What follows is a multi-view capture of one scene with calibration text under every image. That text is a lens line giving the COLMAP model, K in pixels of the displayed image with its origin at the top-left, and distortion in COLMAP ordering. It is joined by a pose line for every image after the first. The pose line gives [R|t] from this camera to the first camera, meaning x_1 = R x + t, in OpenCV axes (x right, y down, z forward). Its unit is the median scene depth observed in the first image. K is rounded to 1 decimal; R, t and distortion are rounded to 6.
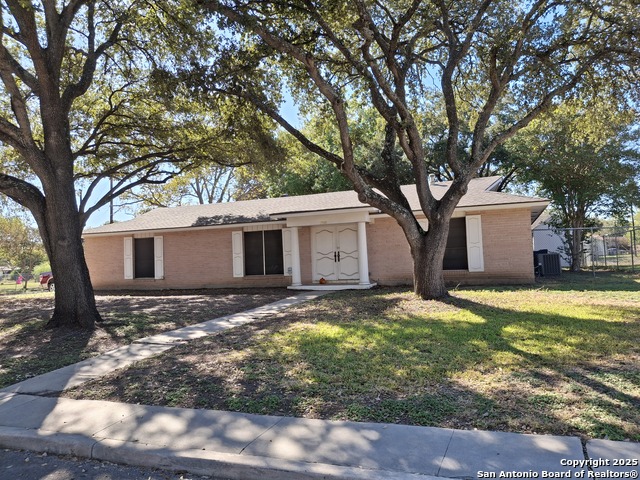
lens RADIAL K [[479.7, 0, 318.8], [0, 479.7, 236.6], [0, 0, 1]] dist [0.024551, -0.057545]
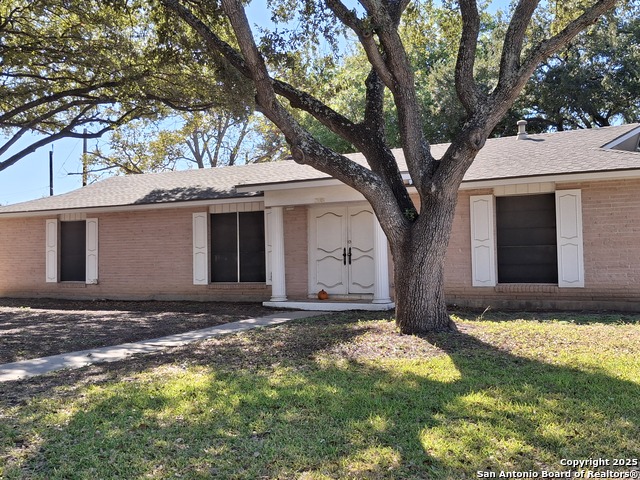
lens RADIAL K [[727.7, 0, 320.3], [0, 727.7, 241.5], [0, 0, 1]] dist [0.012876, 0.000000]
pose [[0.986725, 0.020894, -0.161053, 0.146021], [-0.017369, 0.999578, 0.023266, 0.002039], [0.161471, -0.020159, 0.986672, 0.075134]]
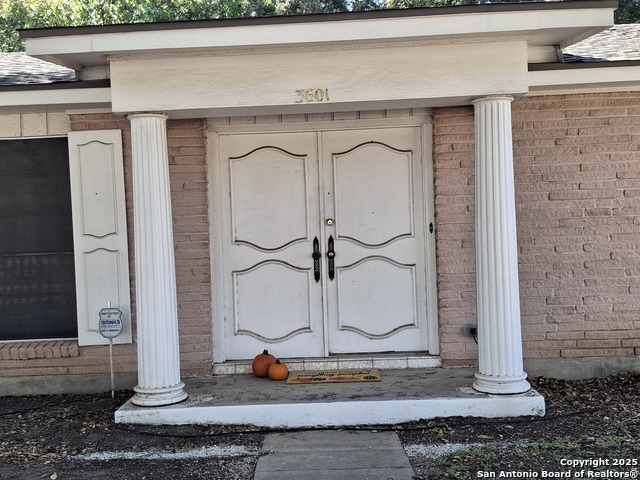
lens RADIAL K [[727.7, 0, 321.0], [0, 727.7, 241.3], [0, 0, 1]] dist [0.012876, 0.000000]
pose [[0.939478, -0.004939, 0.342574, -0.081845], [-0.010224, 0.999047, 0.042443, 0.017238], [-0.342457, -0.043377, 0.938532, 0.632989]]
